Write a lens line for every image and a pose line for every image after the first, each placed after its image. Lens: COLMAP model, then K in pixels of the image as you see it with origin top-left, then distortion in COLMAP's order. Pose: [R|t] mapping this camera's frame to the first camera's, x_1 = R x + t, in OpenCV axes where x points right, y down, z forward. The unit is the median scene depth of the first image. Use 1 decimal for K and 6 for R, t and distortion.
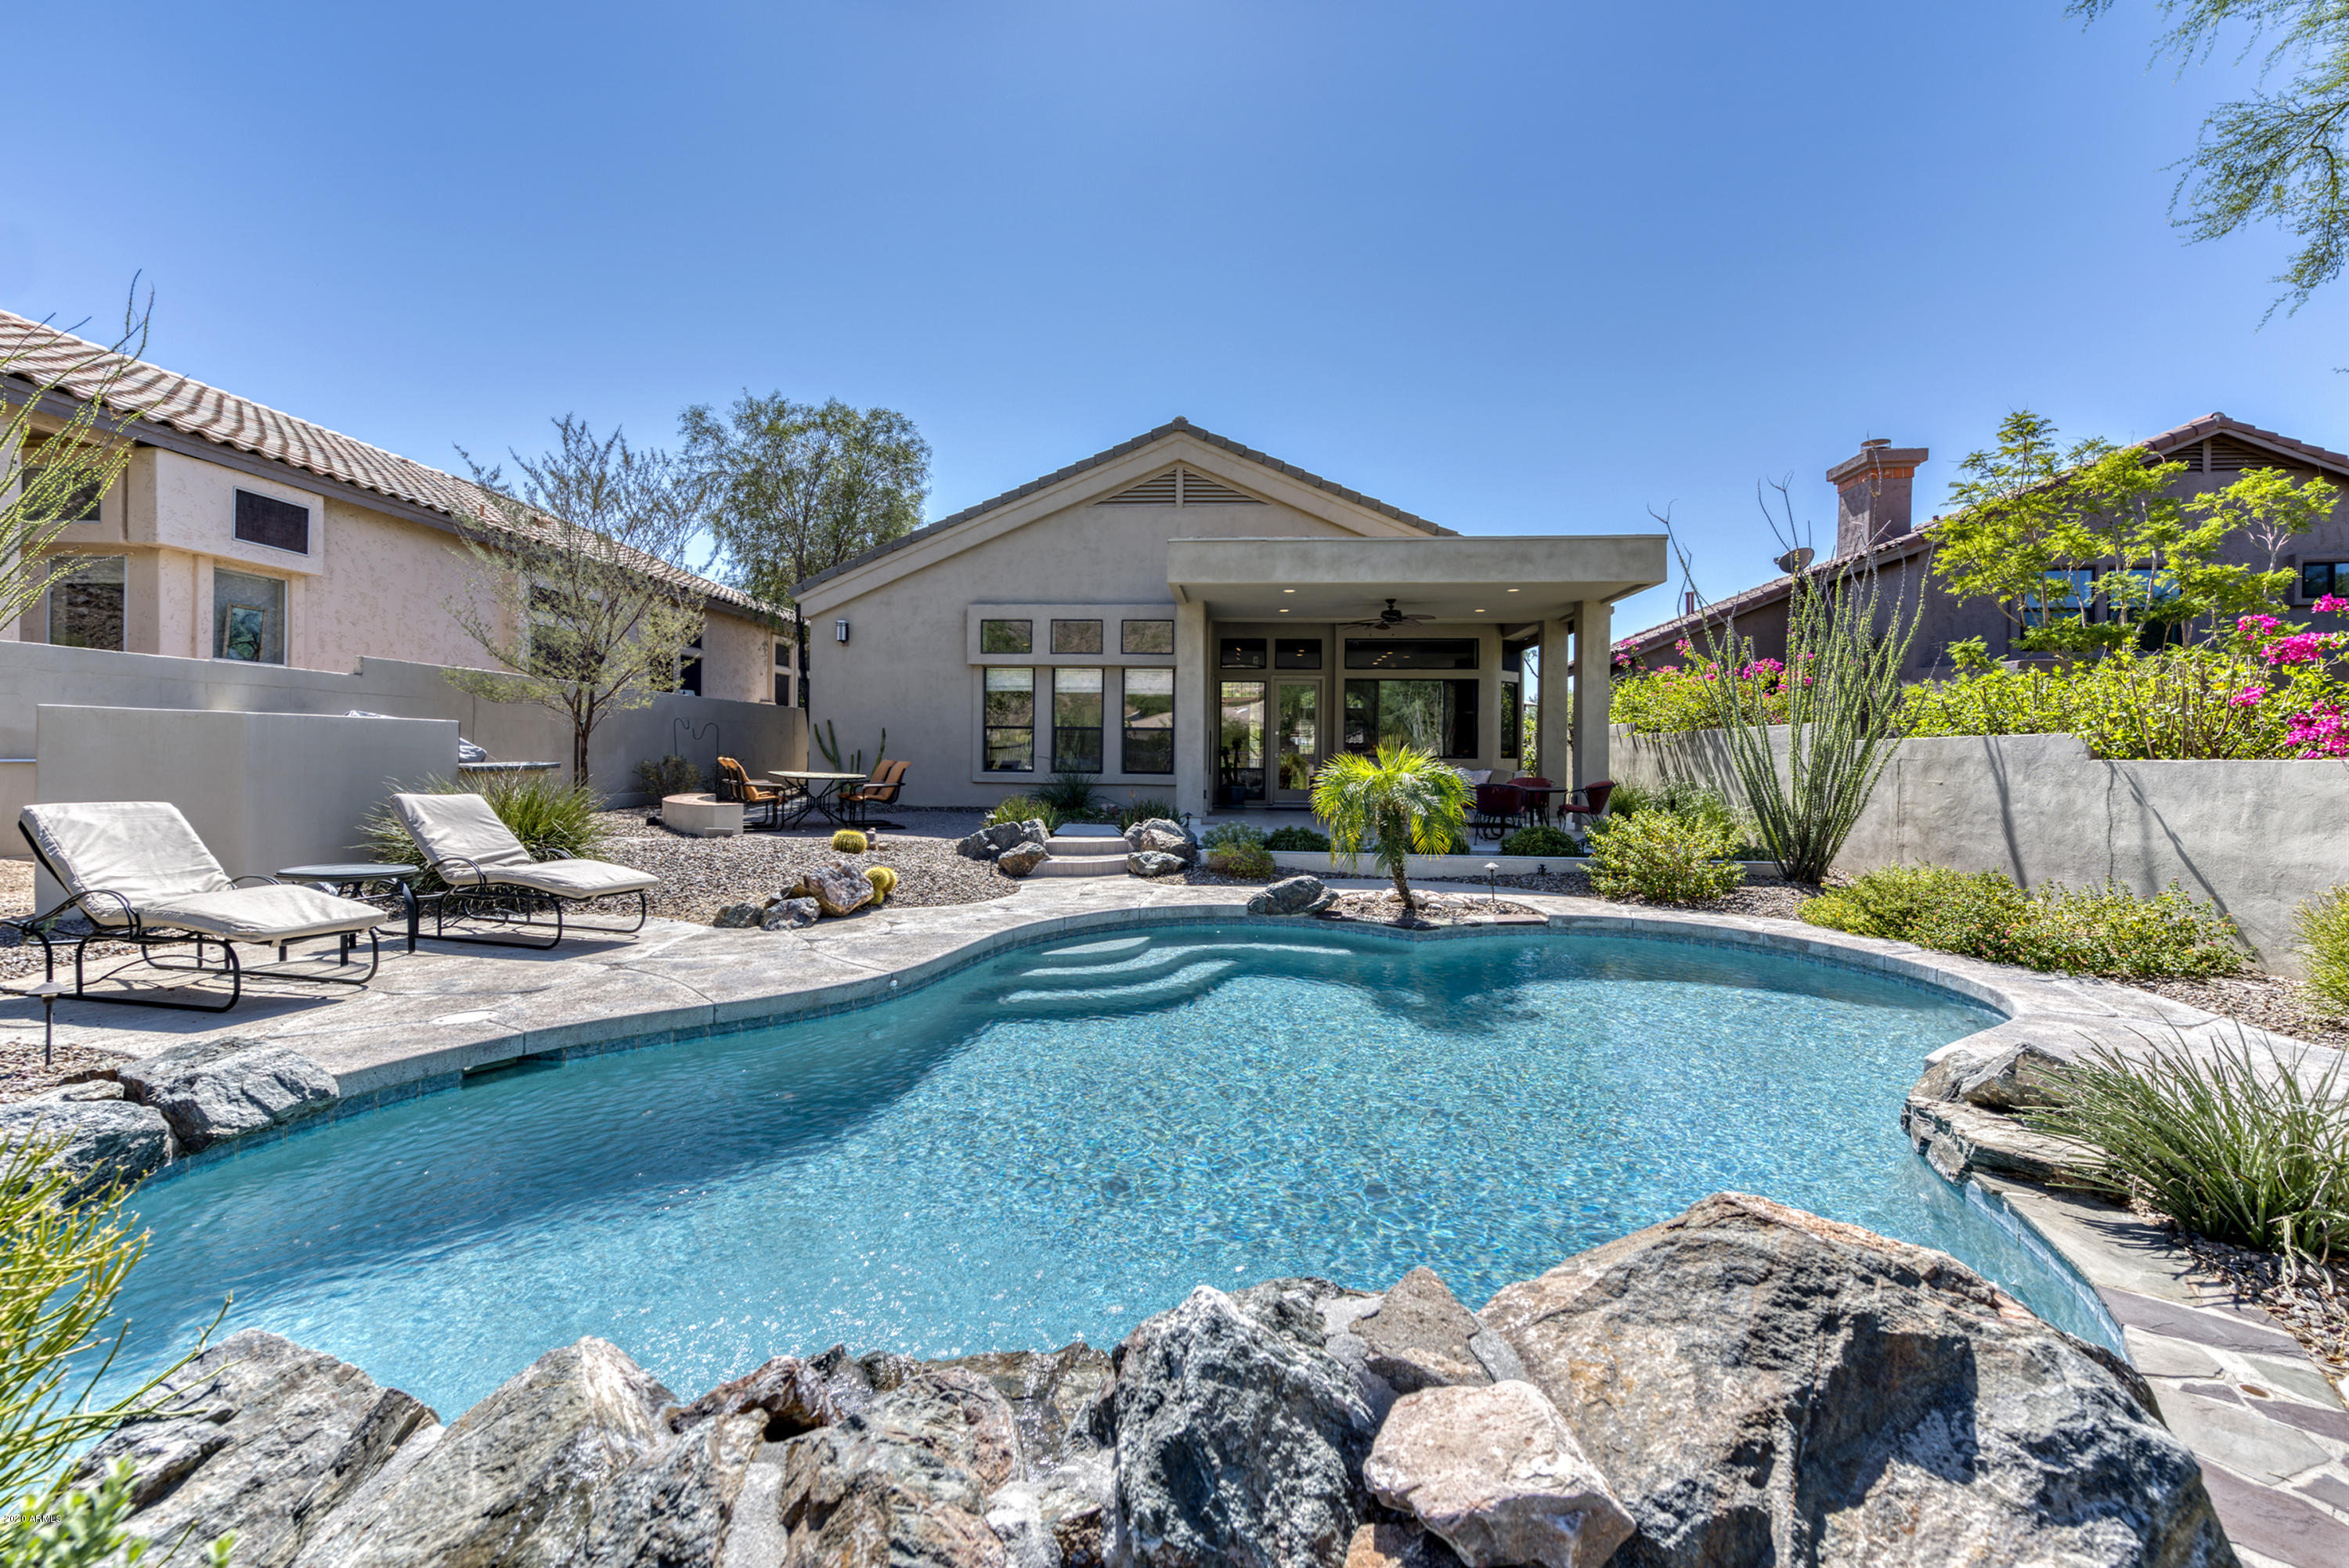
lens RADIAL K [[942.9, 0, 1174.0], [0, 942.9, 762.8], [0, 0, 1]] dist [0.008712, -0.000712]
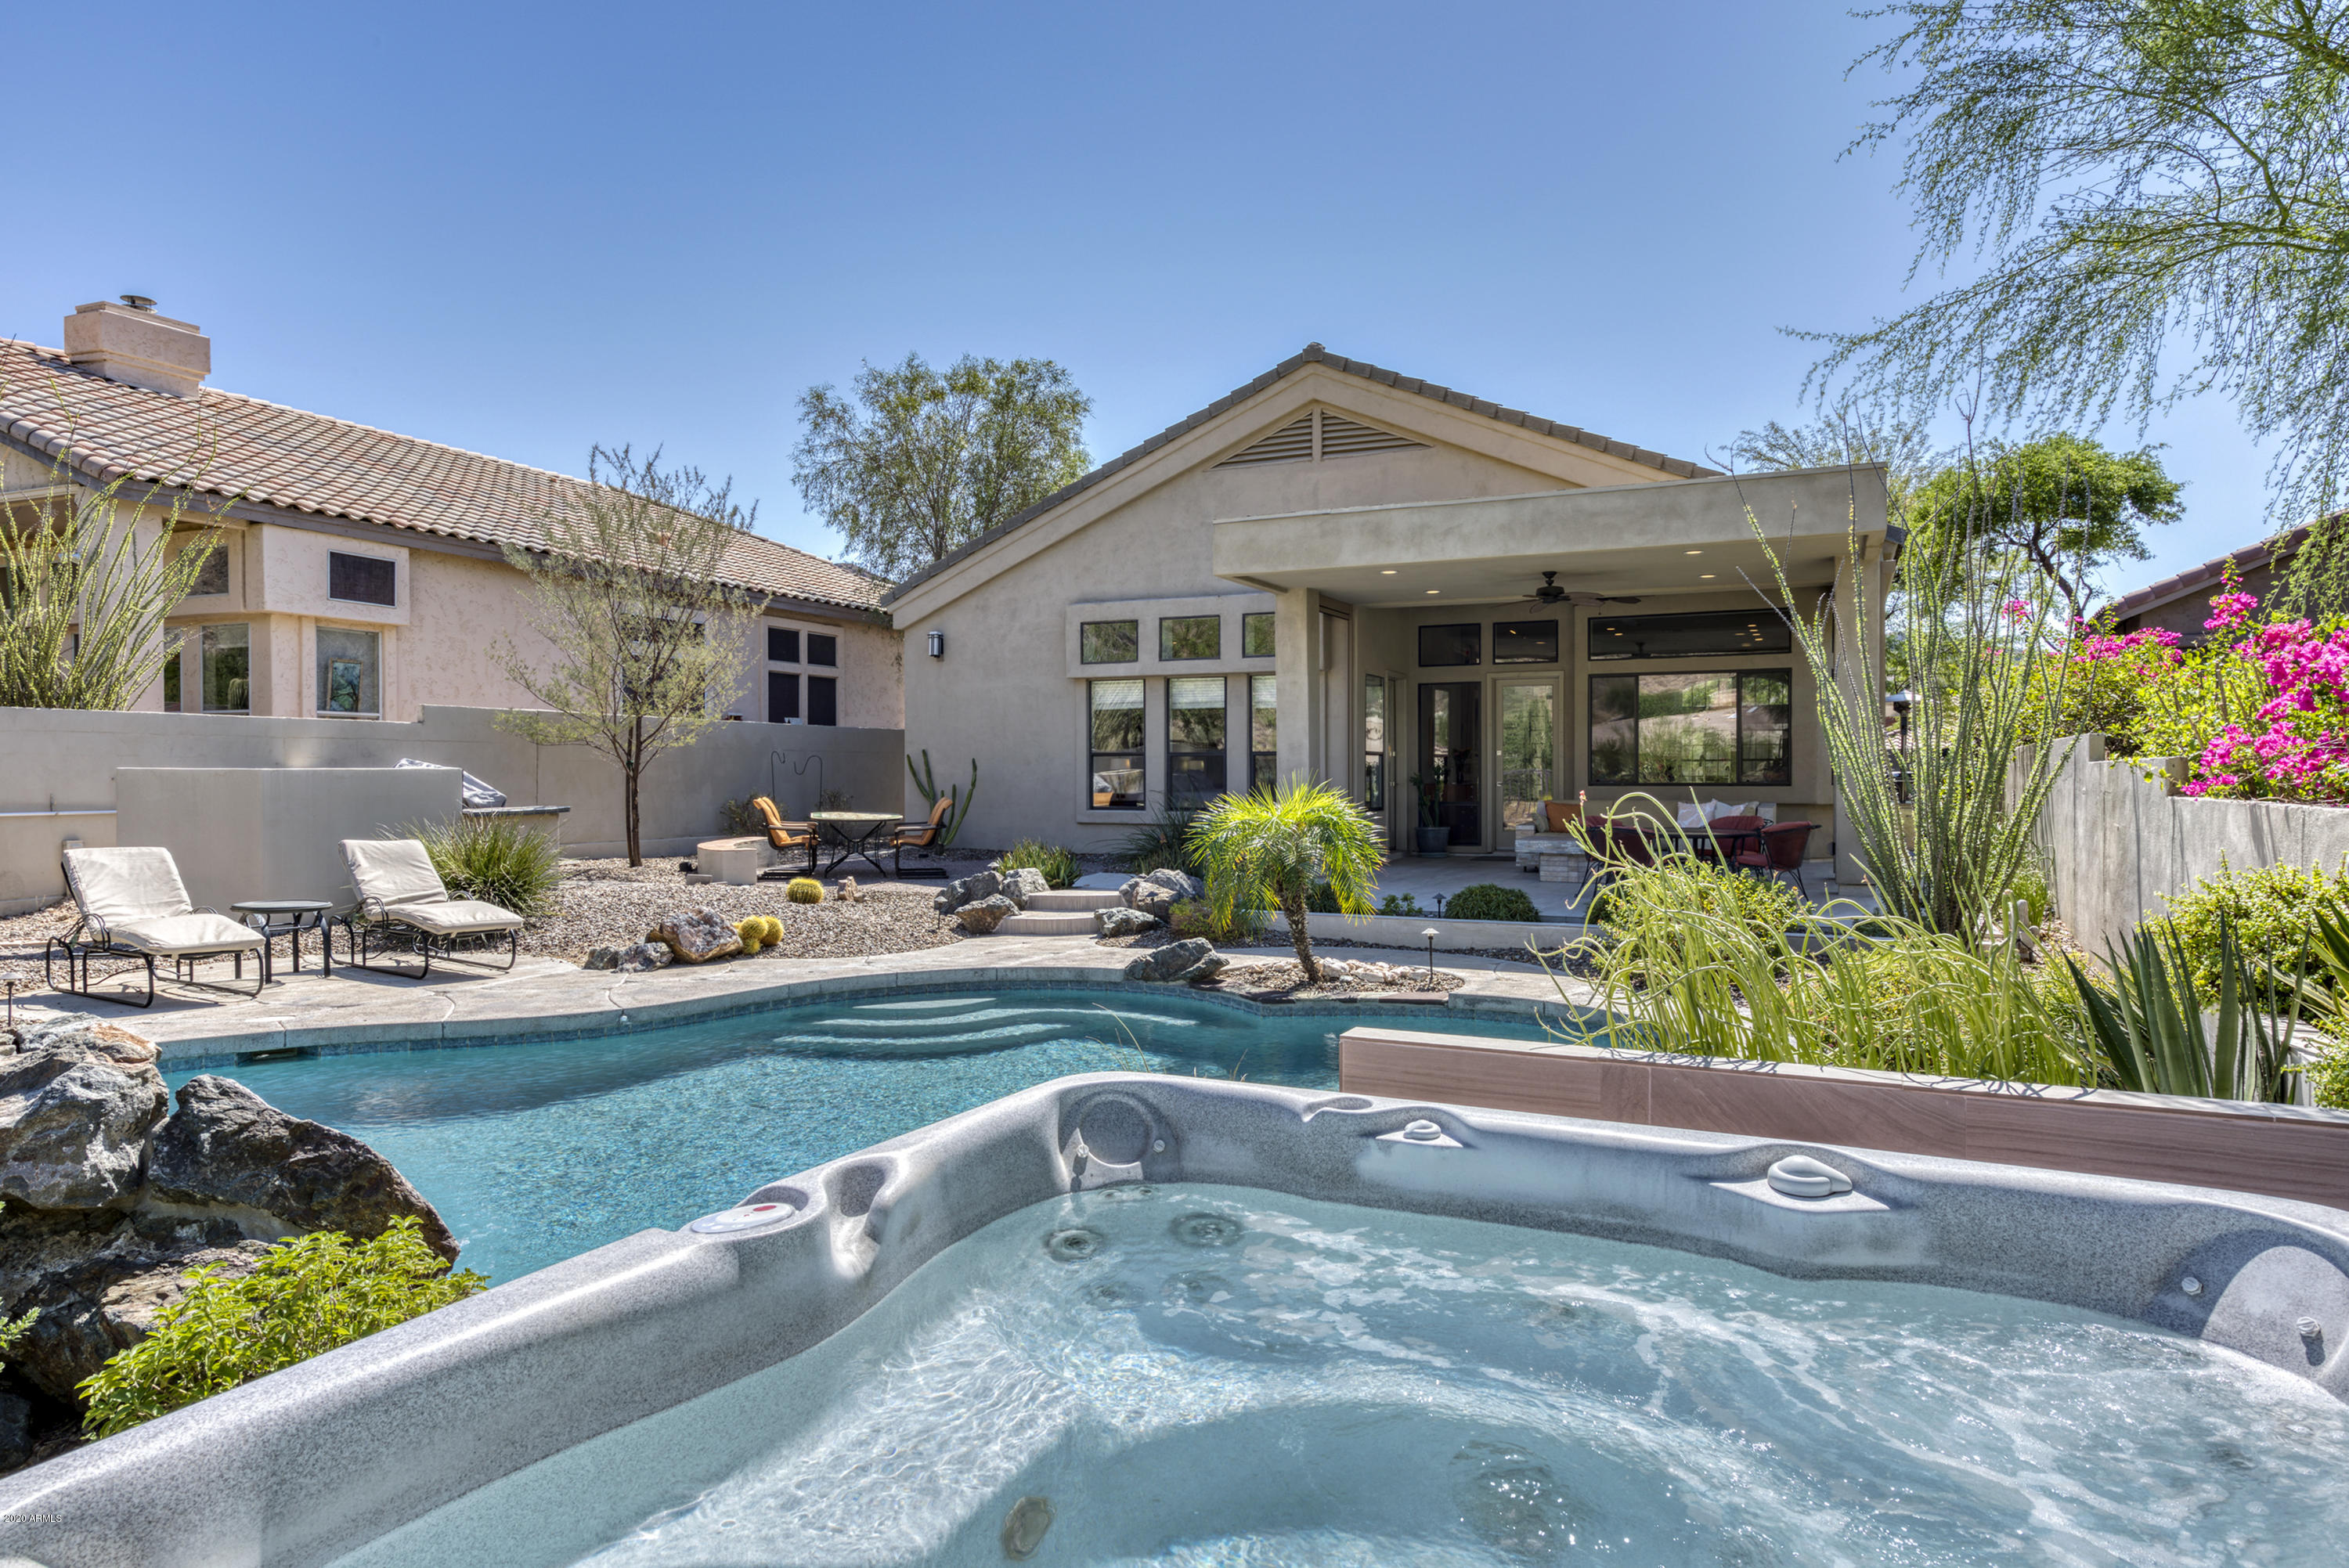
lens RADIAL K [[1389.4, 0, 1185.2], [0, 1389.4, 794.8], [0, 0, 1]] dist [0.013117, 0.001629]
pose [[0.938917, -0.009115, -0.344022, 0.419951], [0.010681, 0.999939, 0.002657, -0.009046], [0.343977, -0.006169, 0.938958, -0.132698]]
